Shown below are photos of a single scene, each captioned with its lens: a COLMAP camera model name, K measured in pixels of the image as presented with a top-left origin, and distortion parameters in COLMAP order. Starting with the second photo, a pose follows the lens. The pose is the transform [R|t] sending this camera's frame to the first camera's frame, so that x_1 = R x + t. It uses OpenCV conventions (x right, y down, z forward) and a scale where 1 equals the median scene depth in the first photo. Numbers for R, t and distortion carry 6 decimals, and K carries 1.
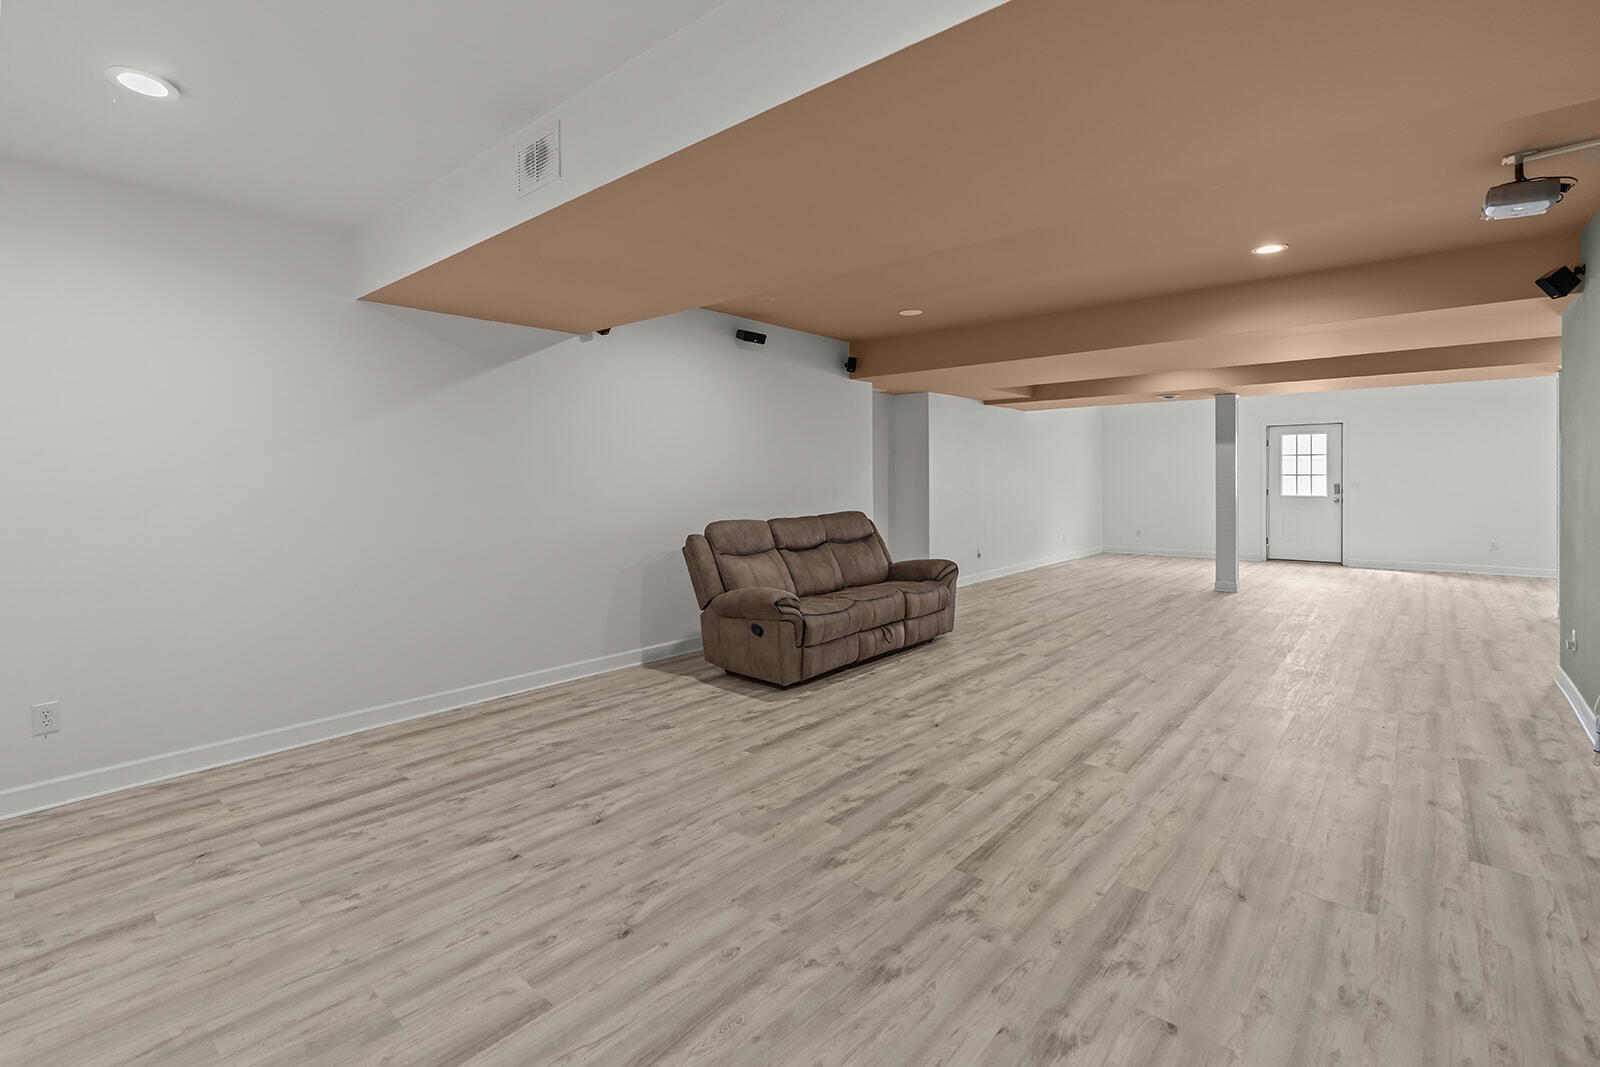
lens RADIAL K [[728.7, 0, 798.9], [0, 728.7, 484.6], [0, 0, 1]] dist [-0.003646, 0.001262]
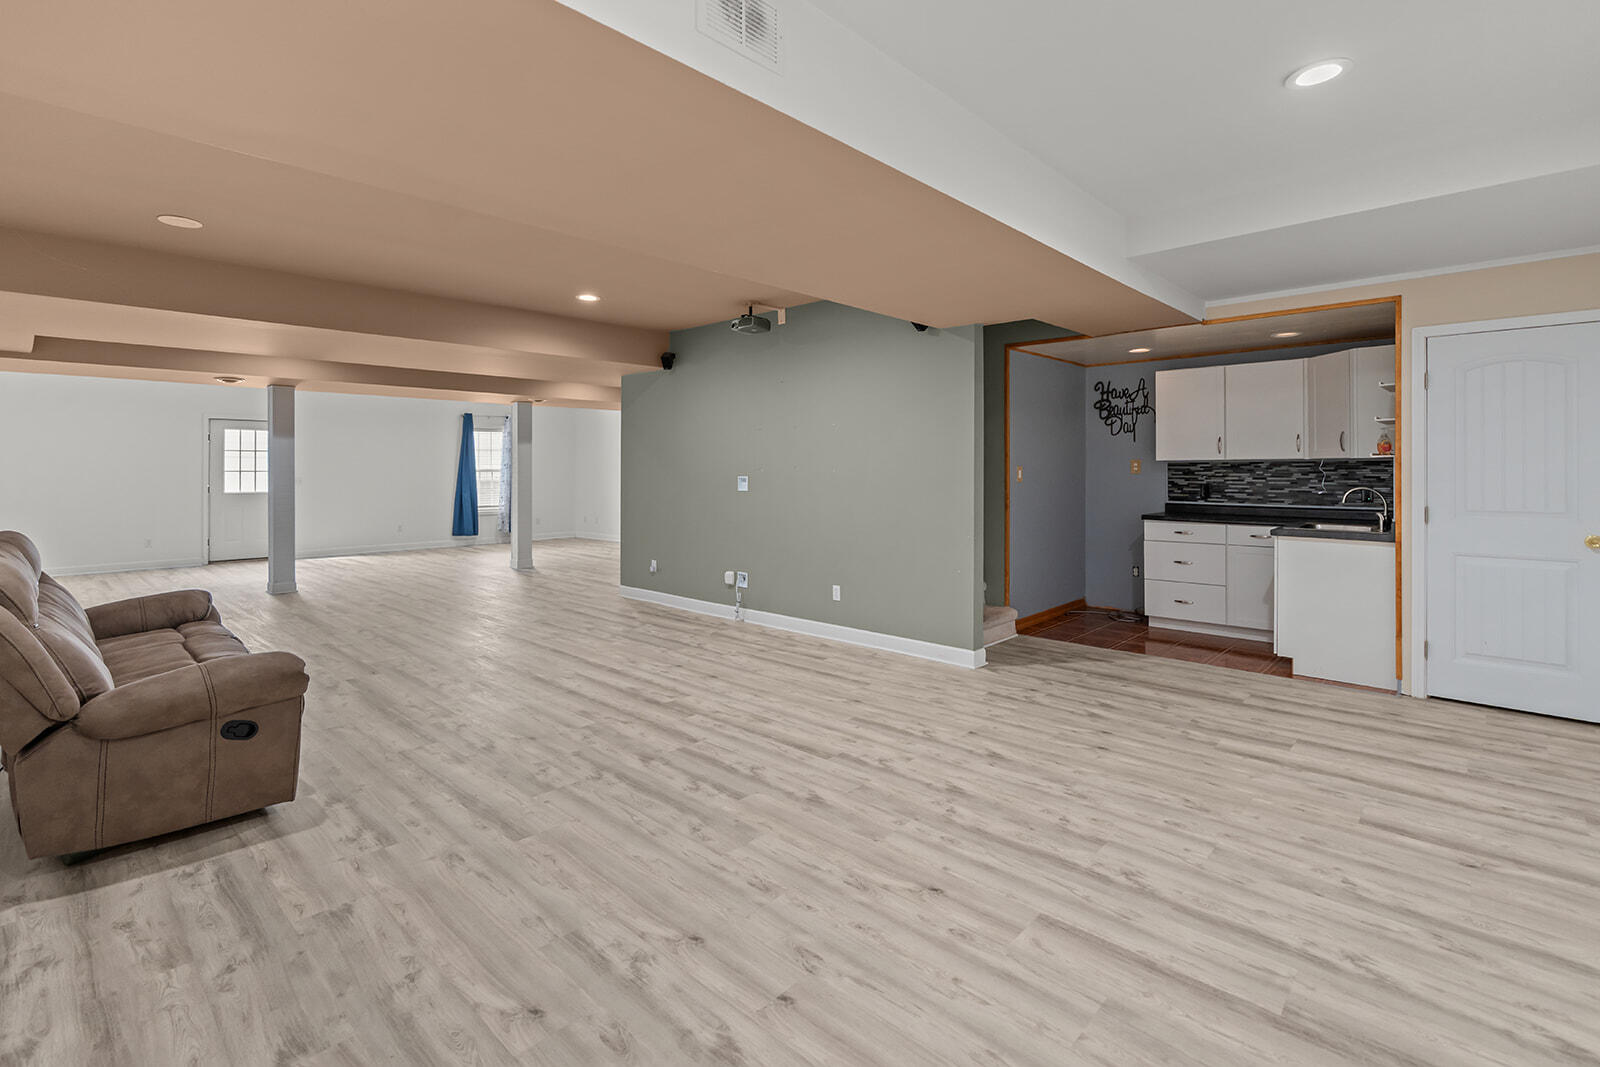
lens RADIAL K [[728.7, 0, 792.2], [0, 728.7, 470.2], [0, 0, 1]] dist [-0.003646, 0.001262]
pose [[0.059626, 0.007379, 0.998194, -0.958458], [0.010338, 0.999914, -0.008009, 0.002889], [-0.998167, 0.010797, 0.059545, 0.822971]]
